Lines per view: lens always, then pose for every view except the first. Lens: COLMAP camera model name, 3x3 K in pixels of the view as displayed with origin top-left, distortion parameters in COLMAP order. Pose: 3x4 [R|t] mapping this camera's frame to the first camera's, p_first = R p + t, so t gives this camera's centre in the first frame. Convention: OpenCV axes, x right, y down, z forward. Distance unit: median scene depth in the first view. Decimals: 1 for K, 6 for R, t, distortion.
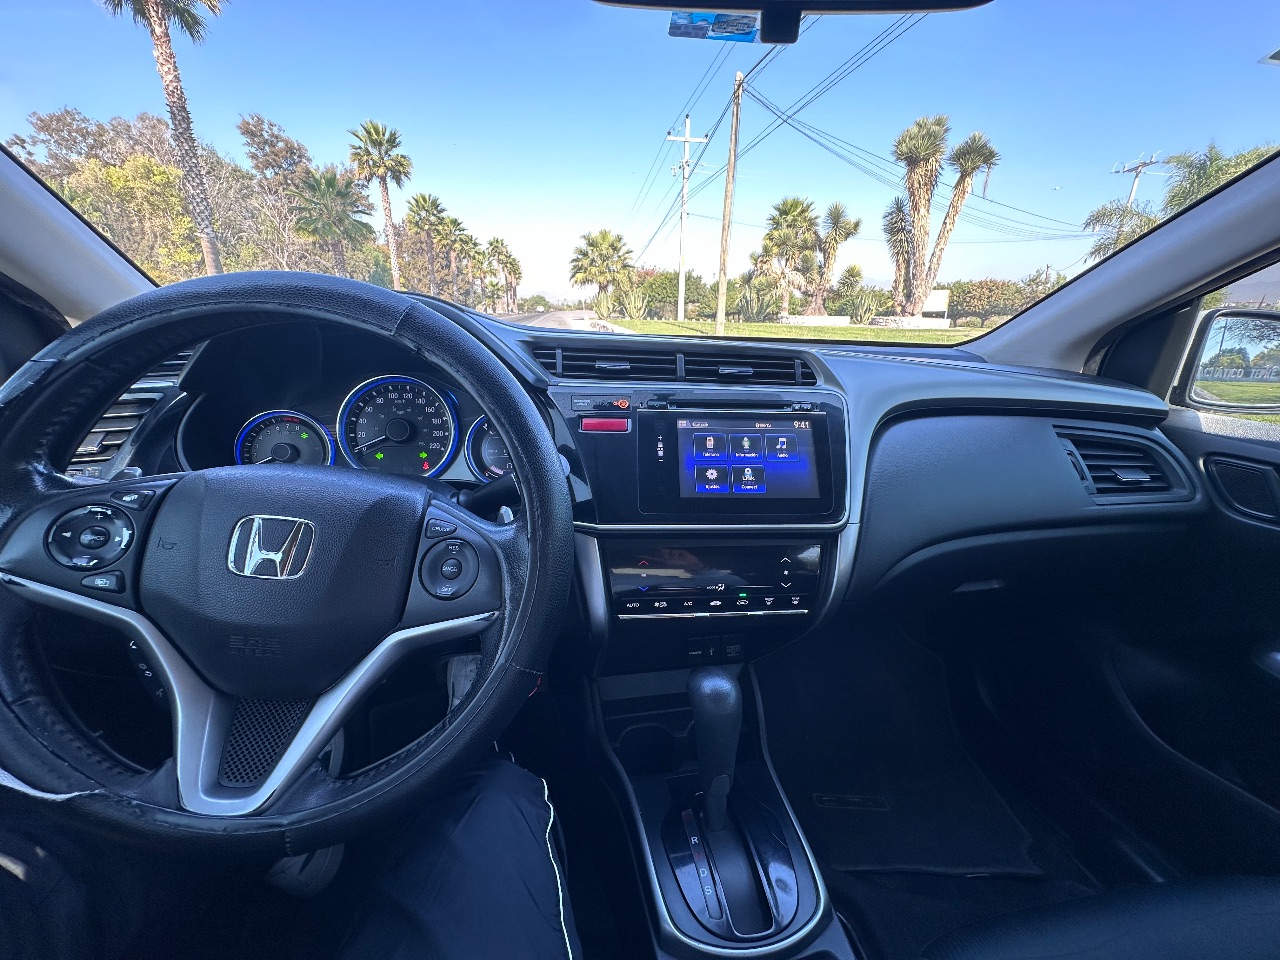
lens RADIAL K [[516.9, 0, 642.0], [0, 516.9, 482.4], [0, 0, 1]] dist [-0.003197, 0.000980]
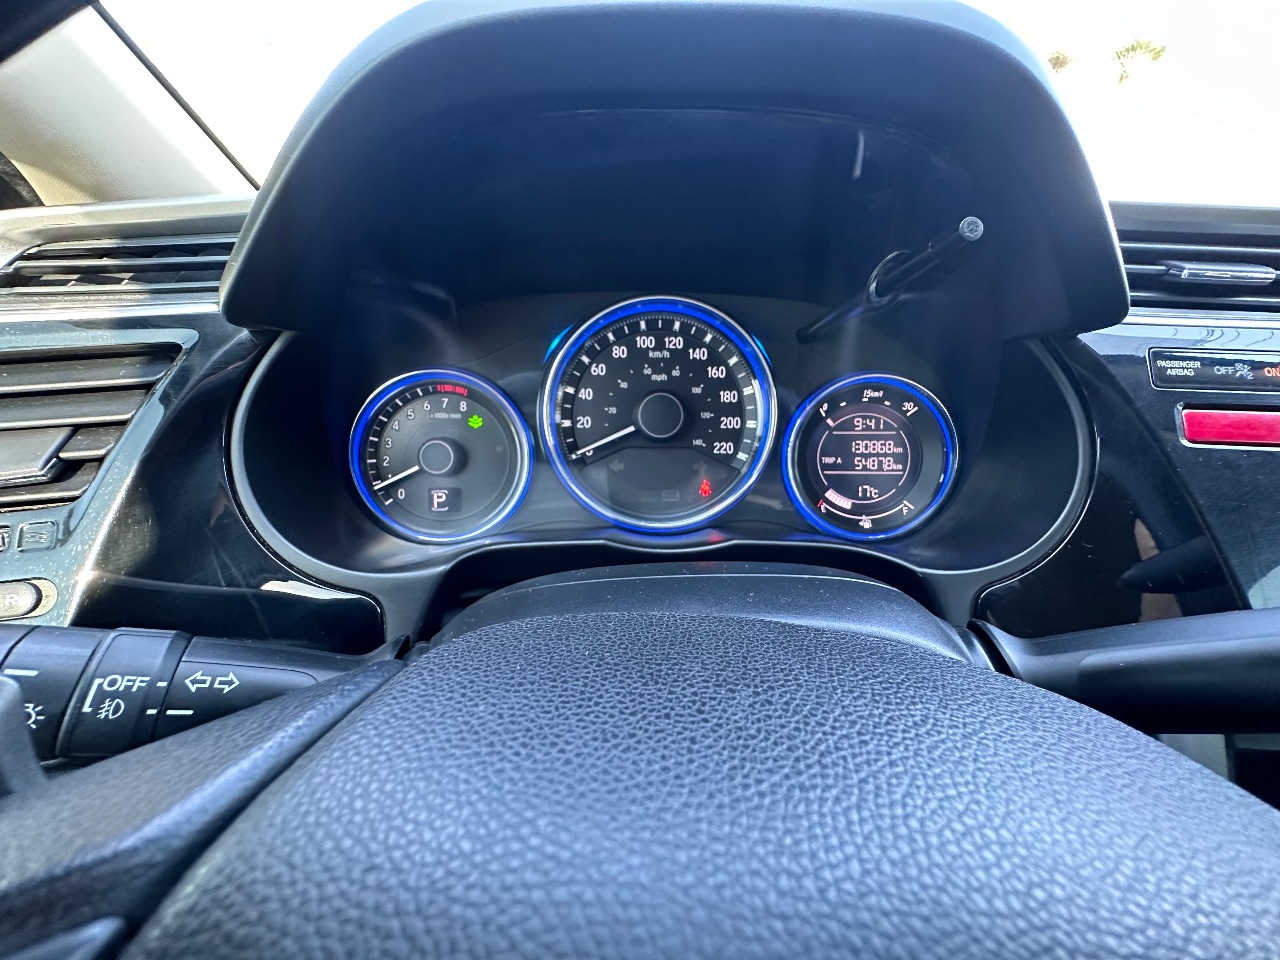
lens RADIAL K [[516.9, 0, 641.0], [0, 516.9, 480.1], [0, 0, 1]] dist [-0.003197, 0.000980]
pose [[0.991422, 0.047226, -0.121872, -0.415079], [-0.034520, 0.993942, 0.104341, -0.088317], [0.126062, -0.099239, 0.987046, 0.501776]]
